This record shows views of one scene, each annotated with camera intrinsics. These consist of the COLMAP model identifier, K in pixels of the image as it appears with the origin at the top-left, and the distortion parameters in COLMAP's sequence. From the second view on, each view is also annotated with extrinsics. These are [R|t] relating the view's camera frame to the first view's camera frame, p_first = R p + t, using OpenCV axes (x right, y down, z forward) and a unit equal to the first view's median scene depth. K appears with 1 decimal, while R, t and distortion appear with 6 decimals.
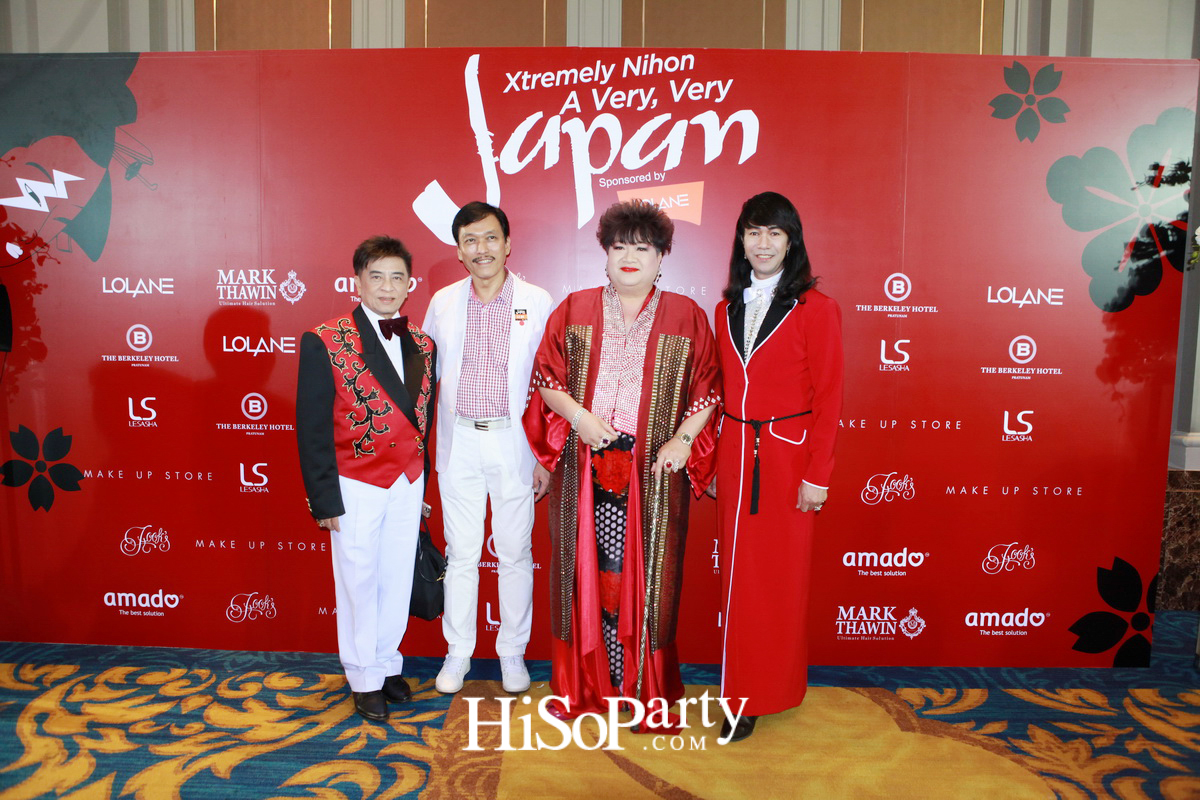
lens RADIAL K [[827.2, 0, 603.7], [0, 827.2, 396.8], [0, 0, 1]] dist [-0.092272, 0.056216]
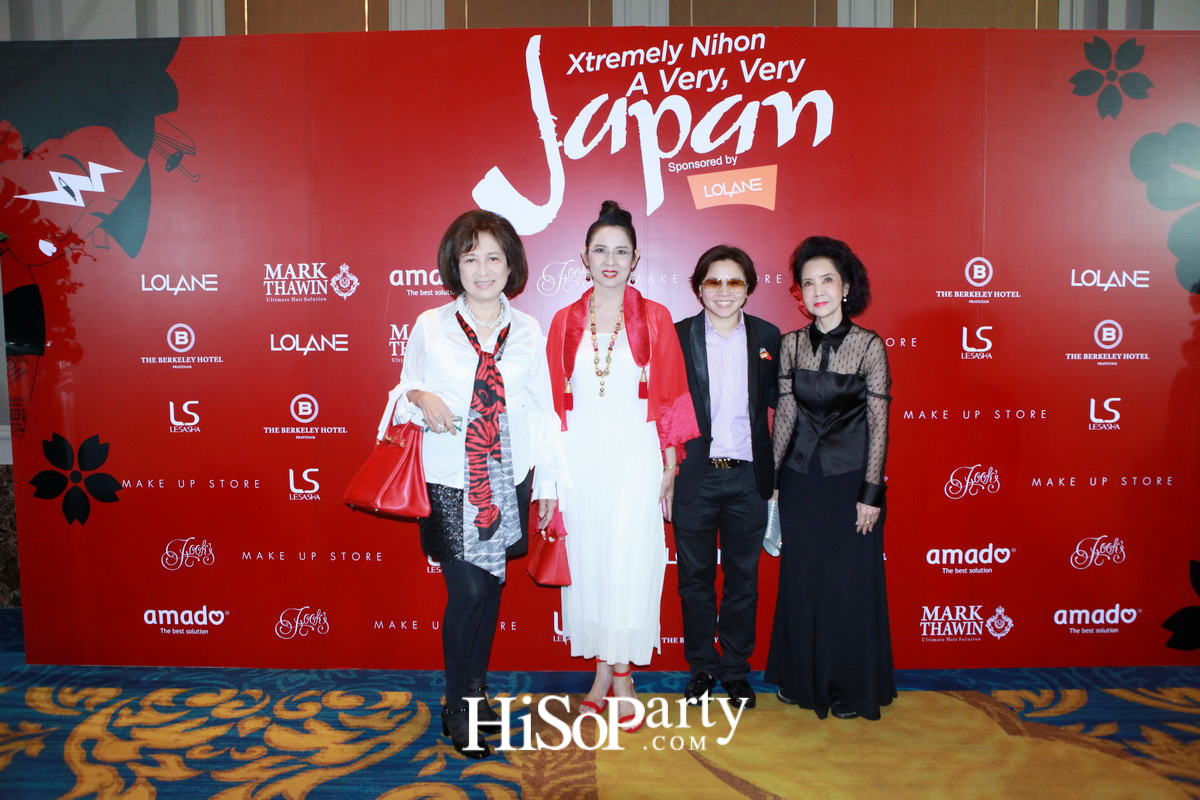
lens RADIAL K [[827.2, 0, 602.8], [0, 827.2, 398.4], [0, 0, 1]] dist [-0.092272, 0.056216]
pose [[0.999778, -0.017787, 0.011268, -0.098050], [0.017994, 0.999666, -0.018561, 0.025110], [-0.010934, 0.018759, 0.999764, 0.051046]]
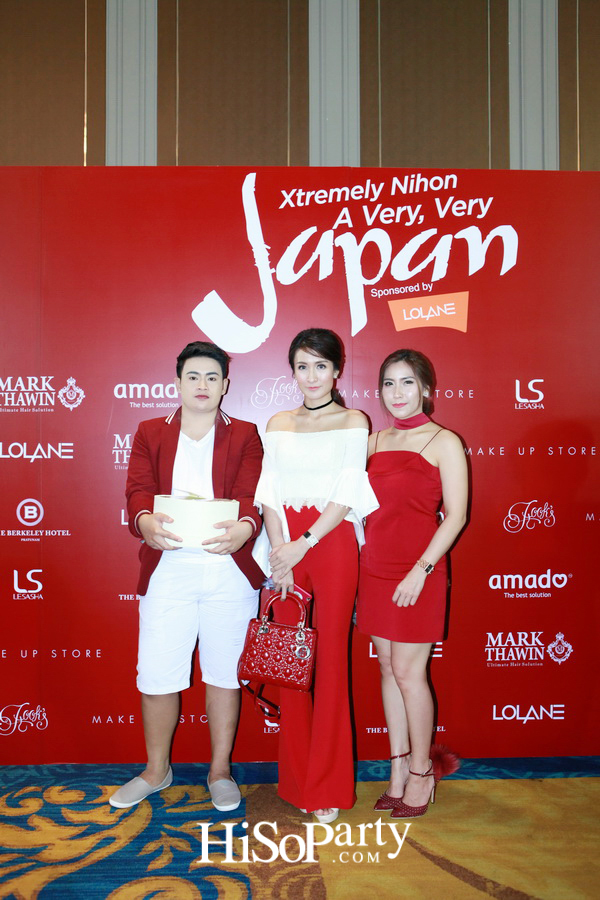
lens RADIAL K [[760.7, 0, 297.1], [0, 760.7, 446.9], [0, 0, 1]] dist [-0.065212, 0.064516]
pose [[0.998304, -0.014940, 0.056272, -0.159258], [0.019987, 0.995720, -0.090231, 0.023069], [-0.054683, 0.091203, 0.994330, 0.054618]]
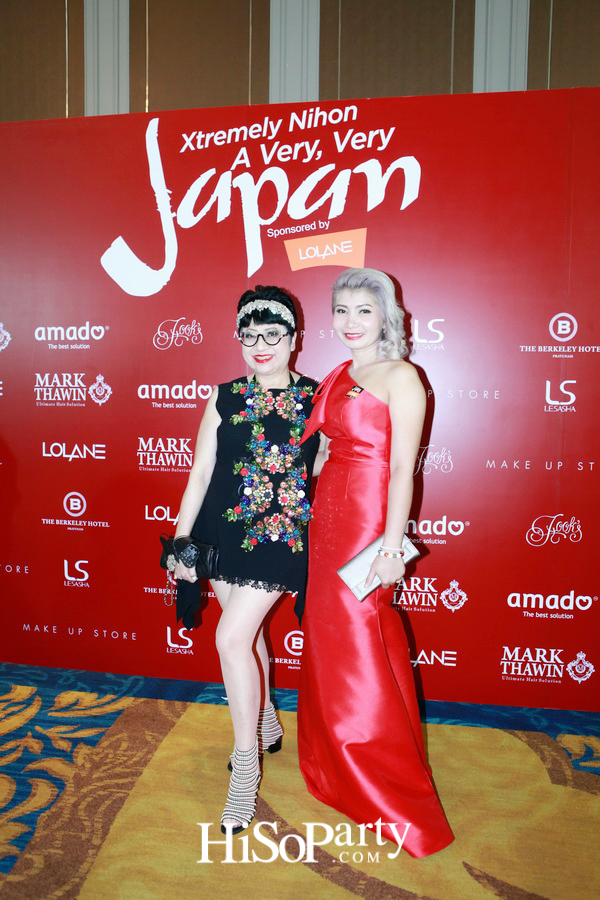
lens RADIAL K [[661.5, 0, 296.7], [0, 661.5, 448.4], [0, 0, 1]] dist [-0.067102, 0.028390]
pose [[0.990785, 0.008967, -0.135145, 0.149460], [-0.010528, 0.999886, -0.010841, 0.025236], [0.135033, 0.012164, 0.990766, 0.173862]]
